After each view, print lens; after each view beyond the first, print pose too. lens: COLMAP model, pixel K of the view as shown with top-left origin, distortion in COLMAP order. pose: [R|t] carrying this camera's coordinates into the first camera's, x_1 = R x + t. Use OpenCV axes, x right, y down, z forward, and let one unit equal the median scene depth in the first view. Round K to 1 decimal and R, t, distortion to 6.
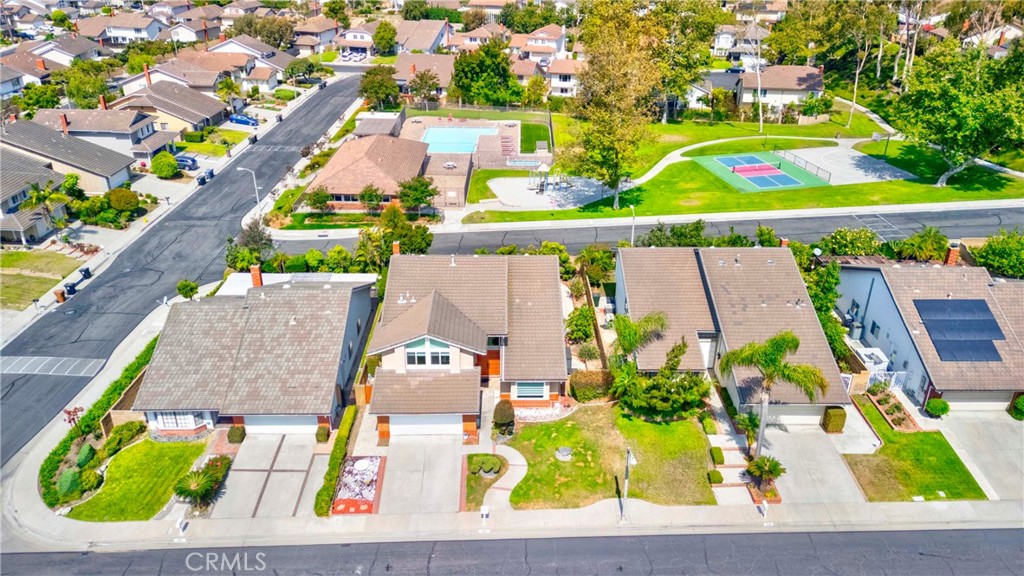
lens RADIAL K [[721.0, 0, 512.0], [0, 721.0, 288.0], [0, 0, 1]] dist [0.057382, -0.041993]
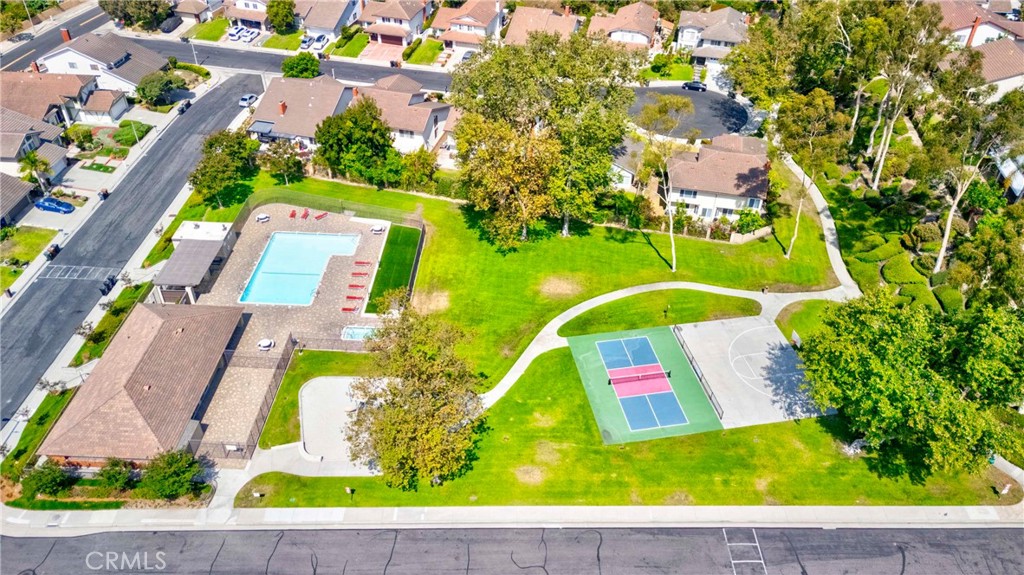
lens RADIAL K [[721.0, 0, 512.0], [0, 721.0, 287.5], [0, 0, 1]] dist [0.057382, -0.041993]
pose [[0.999374, 0.032201, -0.014668, 0.153775], [-0.028042, 0.973568, 0.226668, -0.329511], [0.021579, -0.226114, 0.973862, 0.182799]]
